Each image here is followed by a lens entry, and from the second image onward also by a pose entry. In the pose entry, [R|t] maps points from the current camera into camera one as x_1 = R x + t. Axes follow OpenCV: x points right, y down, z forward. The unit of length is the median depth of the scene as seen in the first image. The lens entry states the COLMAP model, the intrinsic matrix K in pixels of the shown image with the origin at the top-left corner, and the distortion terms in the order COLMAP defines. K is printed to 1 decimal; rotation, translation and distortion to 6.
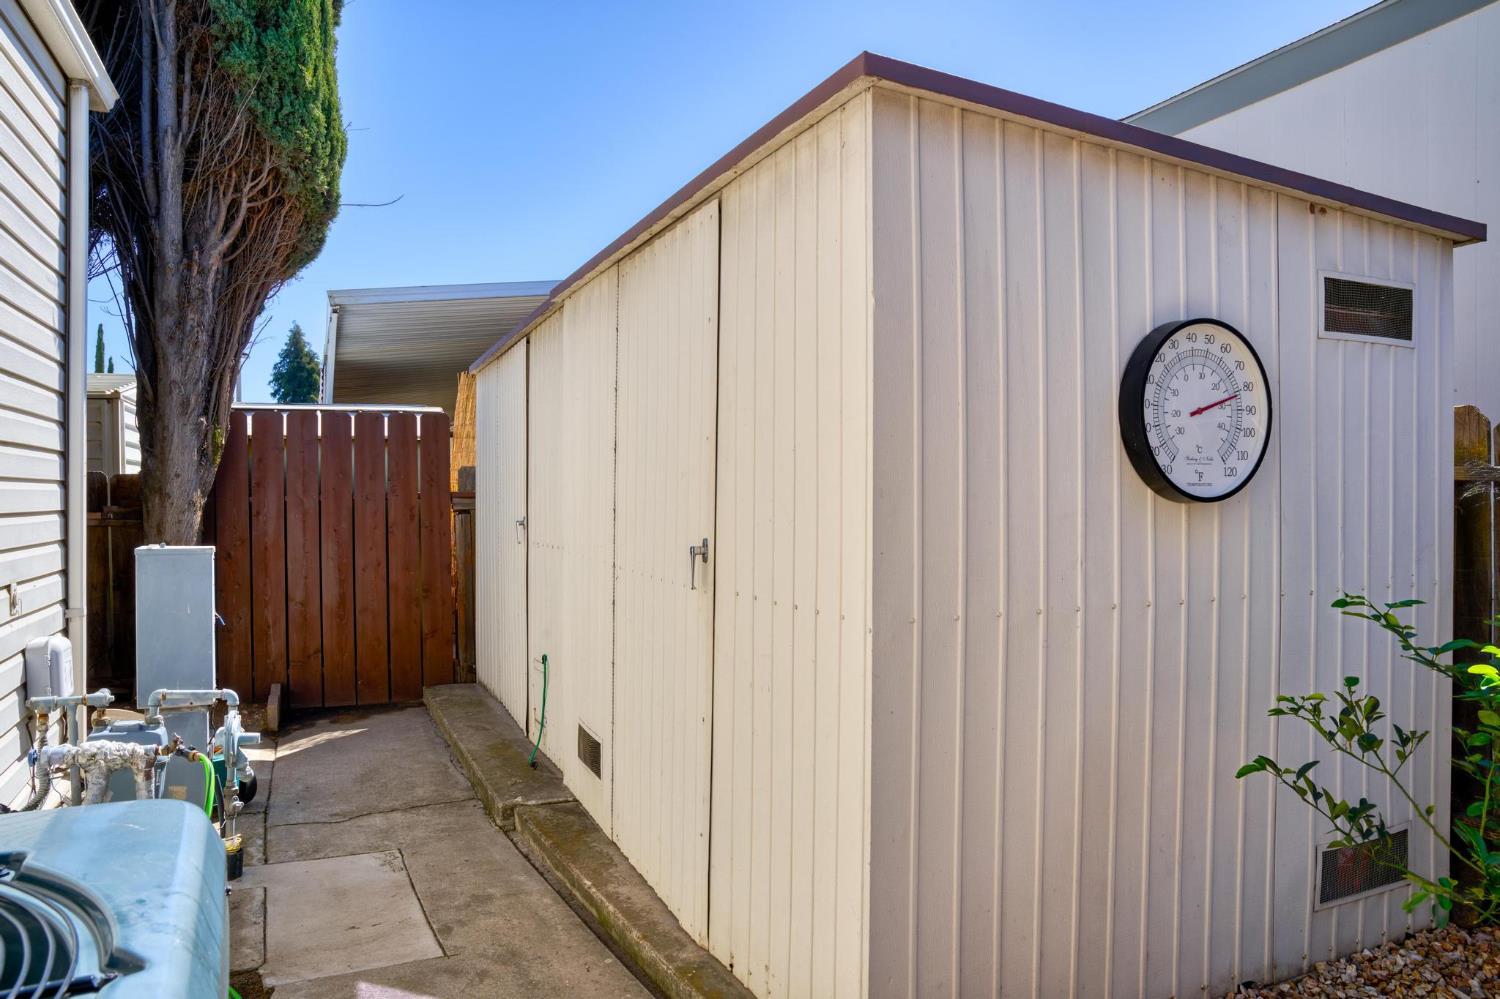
lens RADIAL K [[1029.0, 0, 750.0], [0, 1029.0, 499.5], [0, 0, 1]] dist [-0.130988, 0.091262]
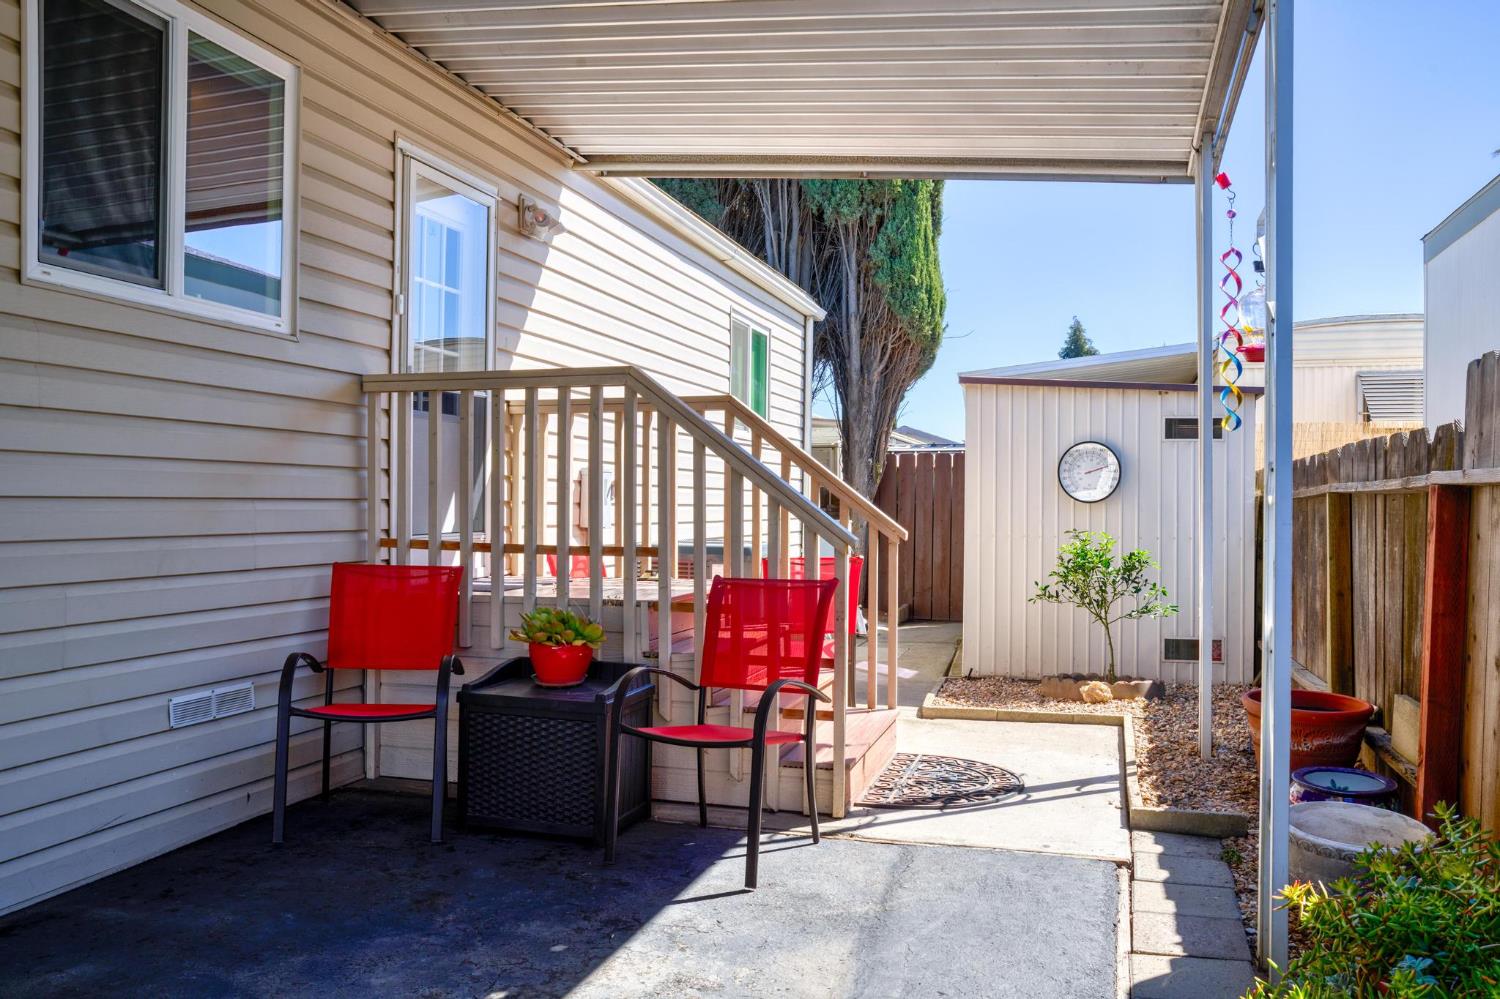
lens RADIAL K [[1191.4, 0, 750.0], [0, 1191.4, 499.5], [0, 0, 1]] dist [-0.087036, 0.125196]
pose [[0.762742, 0.011266, -0.646604, 0.758335], [-0.016934, 0.999853, -0.002554, 0.006384], [0.646481, 0.012897, 0.762821, -0.900651]]
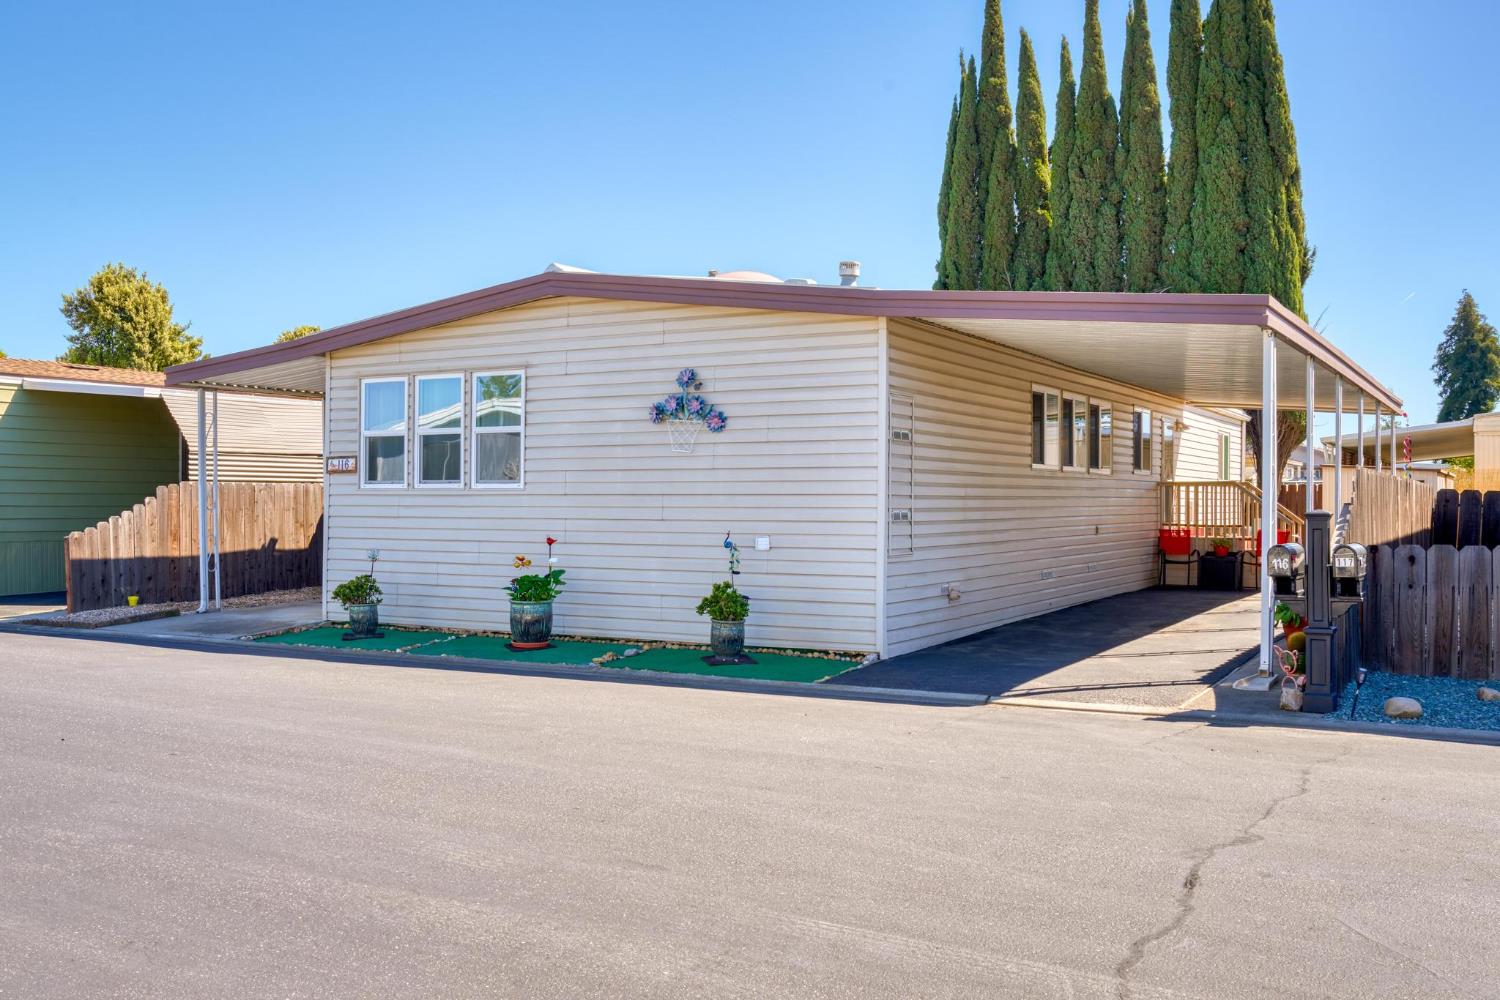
lens RADIAL K [[1387.5, 0, 704.4], [0, 1387.5, 500.8], [0, 0, 1]] dist [-0.044018, 0.011820]
pose [[0.579843, 0.009418, -0.814674, 2.428795], [-0.013061, 0.999912, 0.002263, -0.017056], [0.814623, 0.009329, 0.579915, -3.739805]]
